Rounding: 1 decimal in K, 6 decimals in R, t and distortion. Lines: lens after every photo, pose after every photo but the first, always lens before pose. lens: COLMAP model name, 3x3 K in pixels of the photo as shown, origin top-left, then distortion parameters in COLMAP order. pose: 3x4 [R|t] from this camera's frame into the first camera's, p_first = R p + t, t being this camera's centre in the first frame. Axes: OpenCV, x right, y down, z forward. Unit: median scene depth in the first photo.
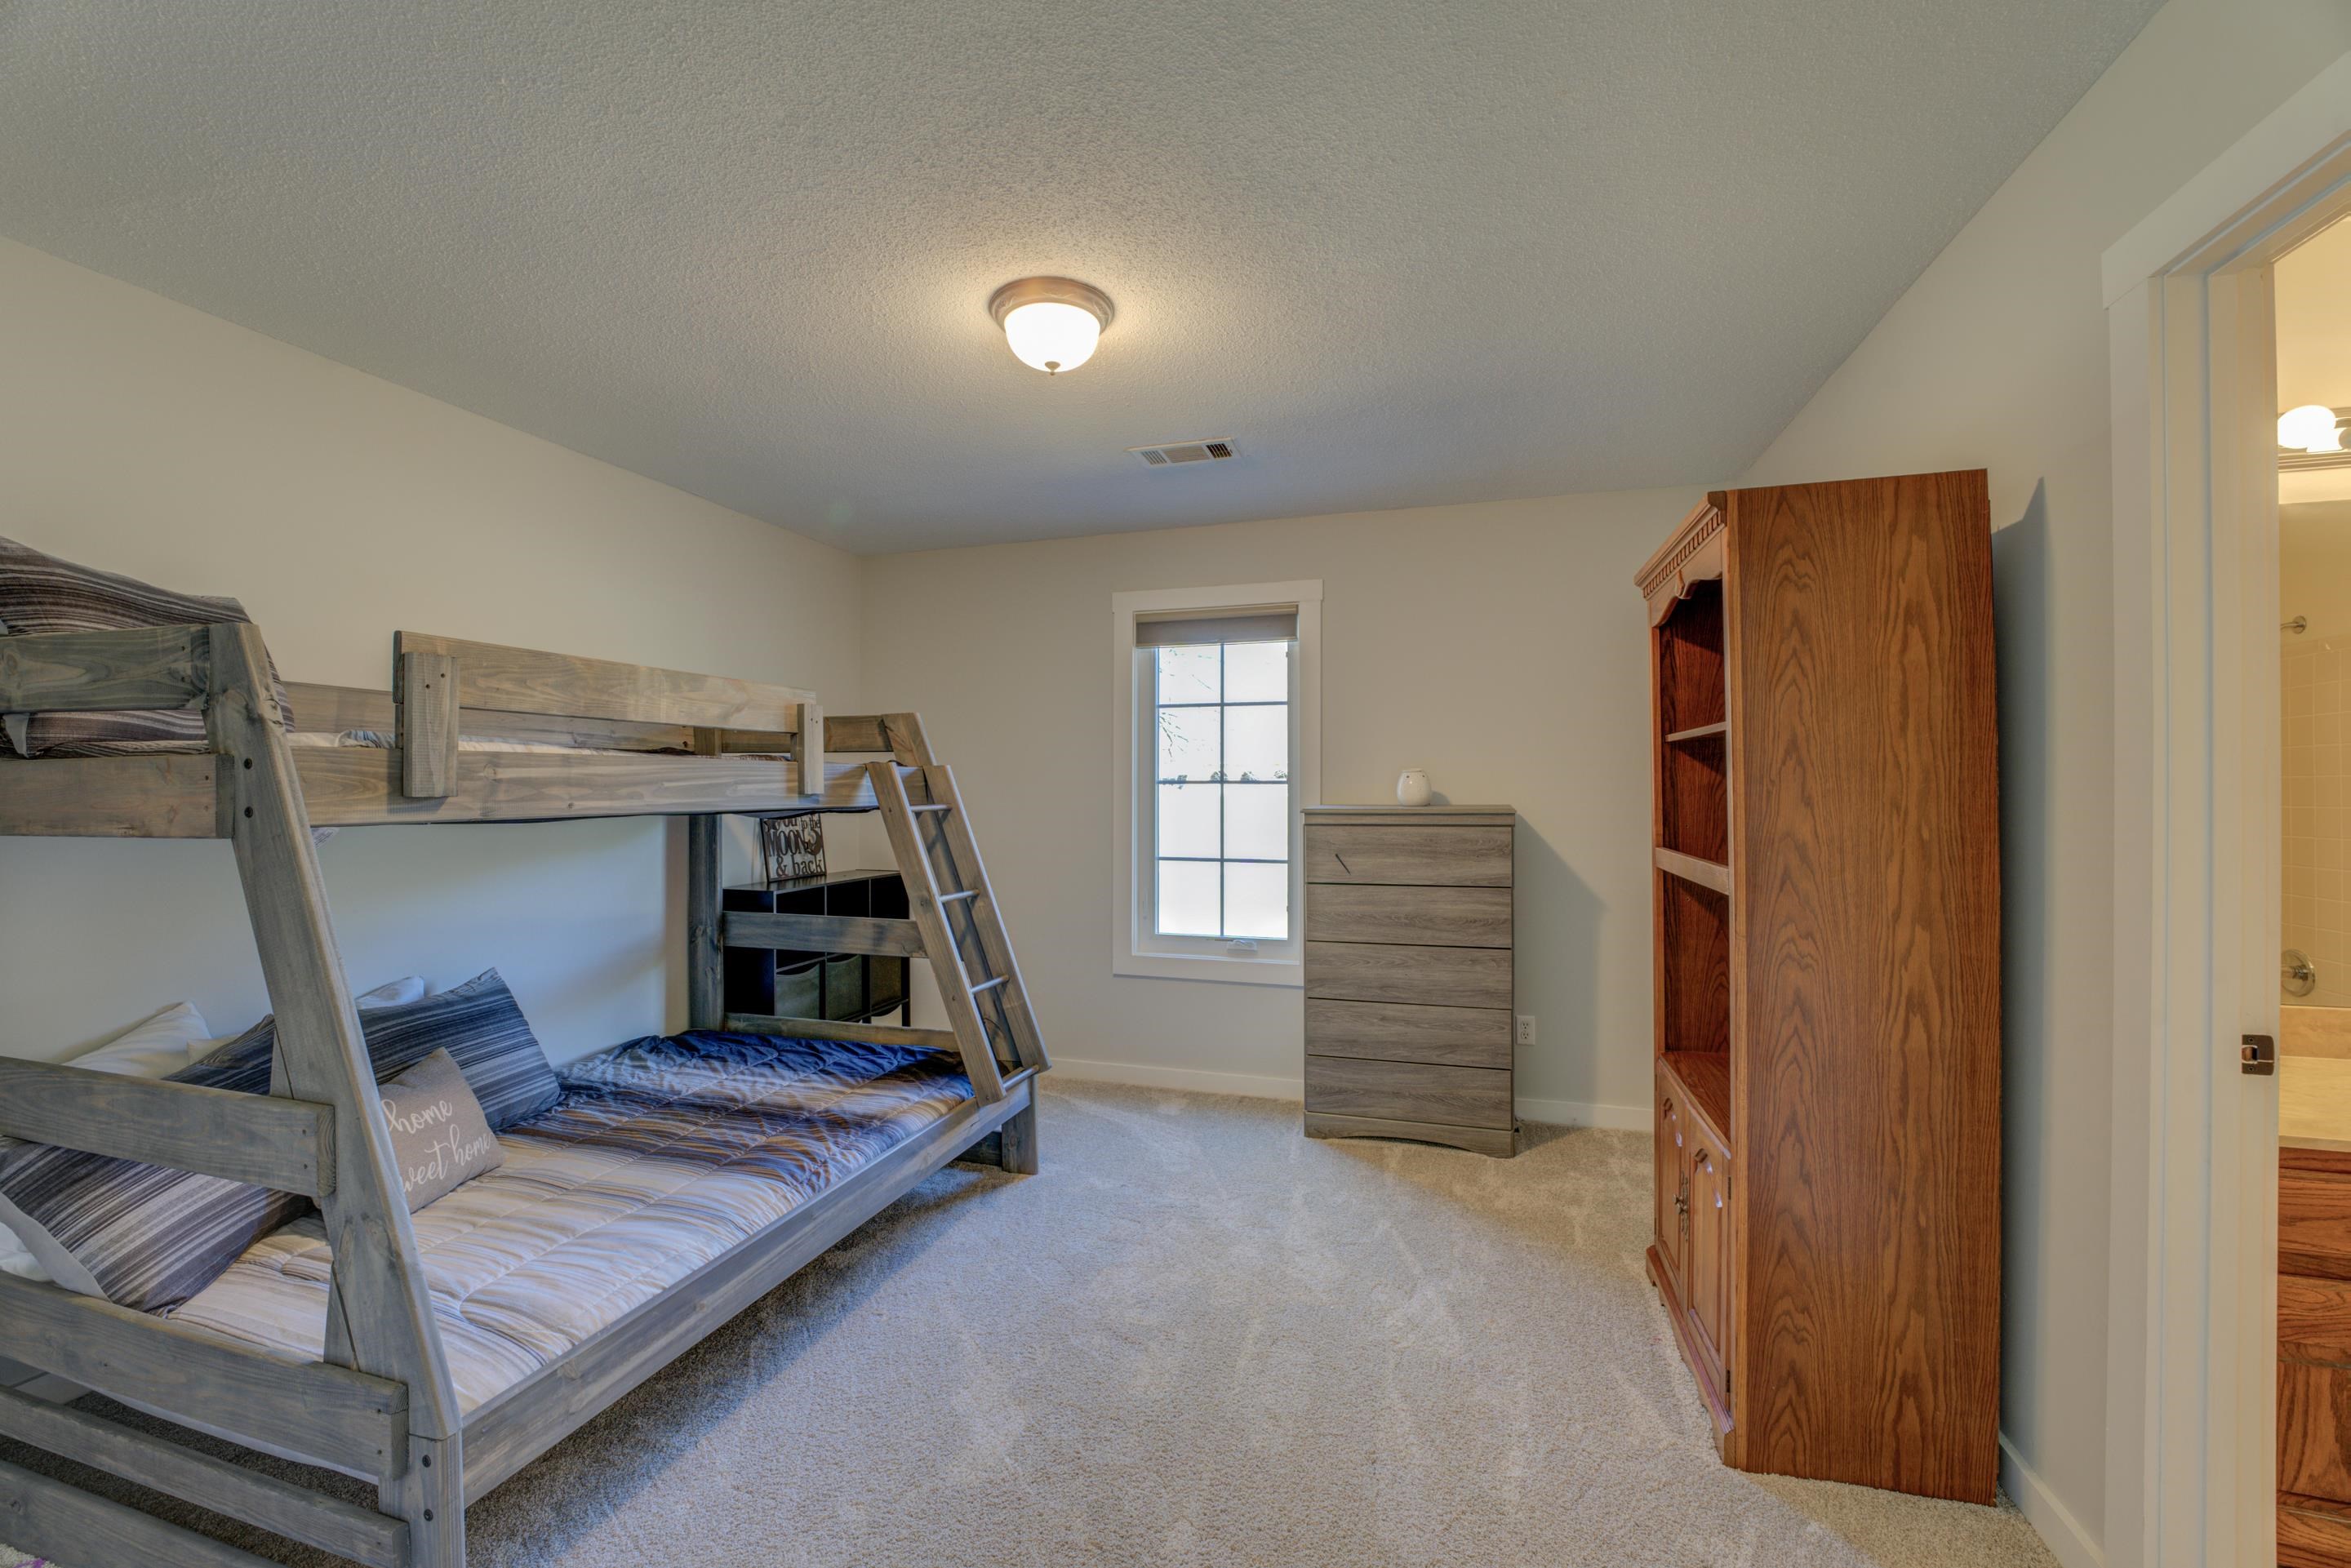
lens RADIAL K [[942.4, 0, 1167.3], [0, 942.4, 787.8], [0, 0, 1]] dist [-0.027730, 0.003167]
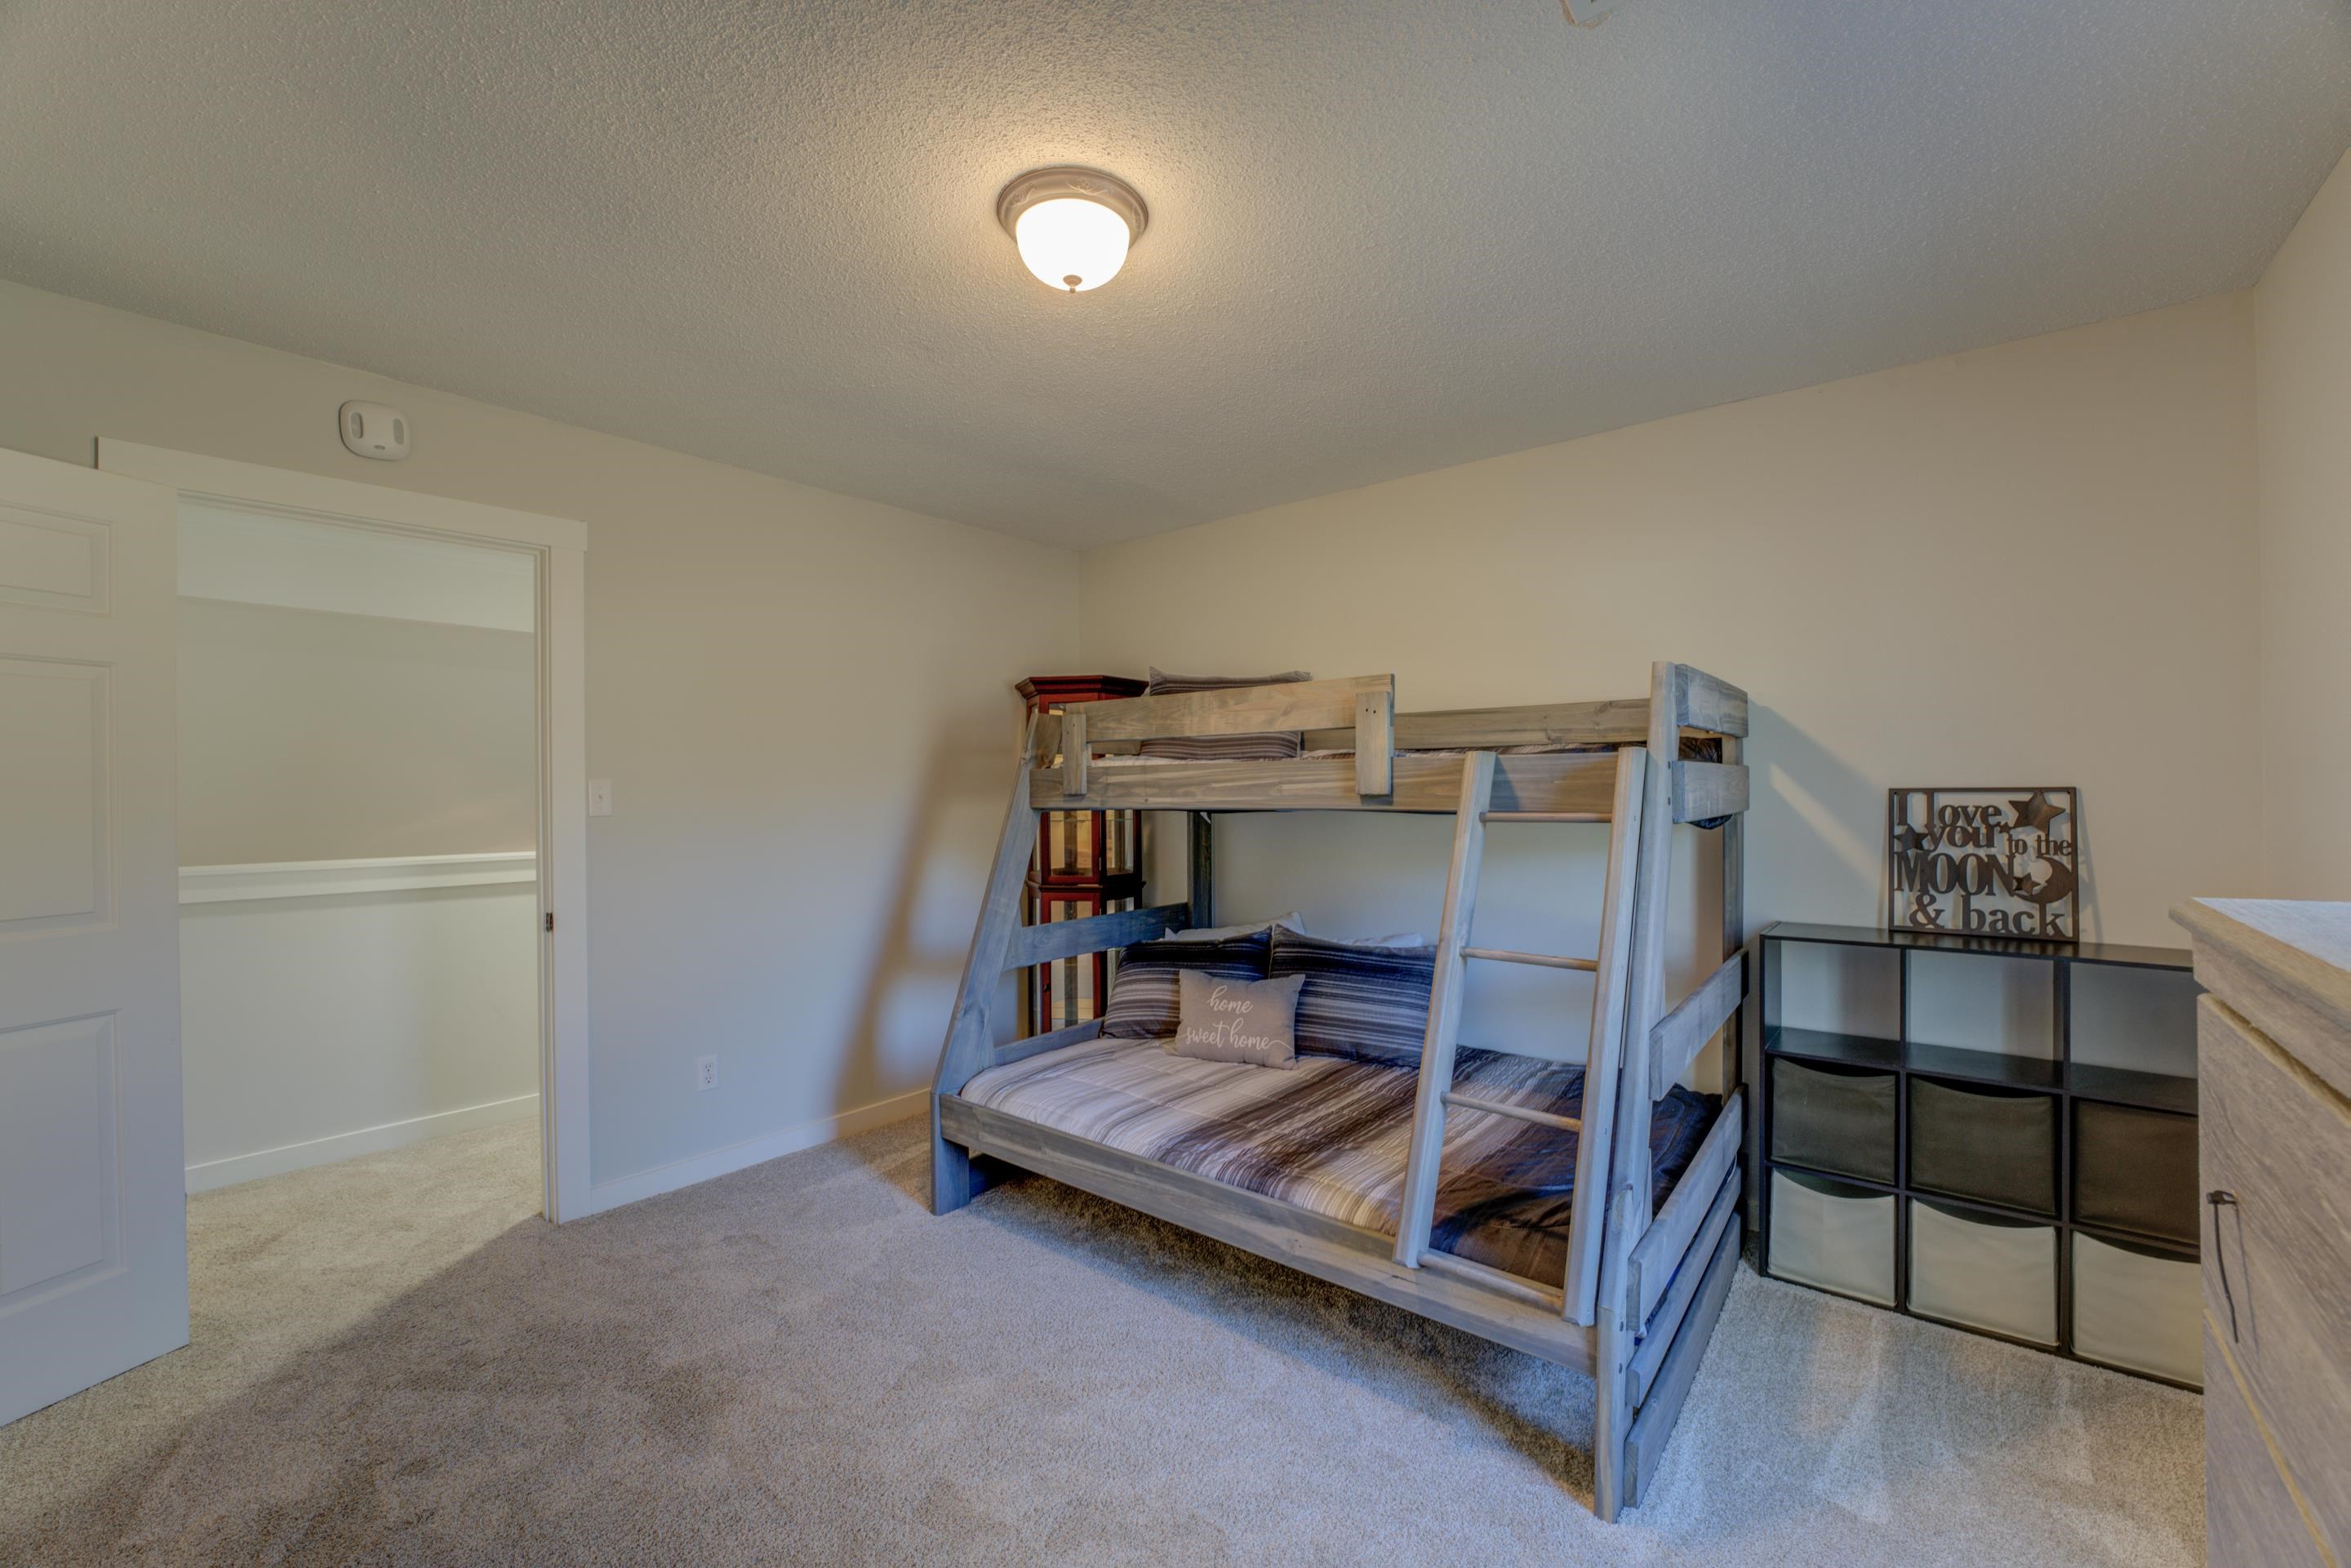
lens RADIAL K [[942.4, 0, 1161.7], [0, 942.4, 781.7], [0, 0, 1]] dist [-0.027730, 0.003167]
pose [[-0.391946, 0.000785, -0.919988, 0.569983], [0.008701, 0.999958, -0.002854, -0.004890], [0.919947, -0.009124, -0.391936, 1.307337]]
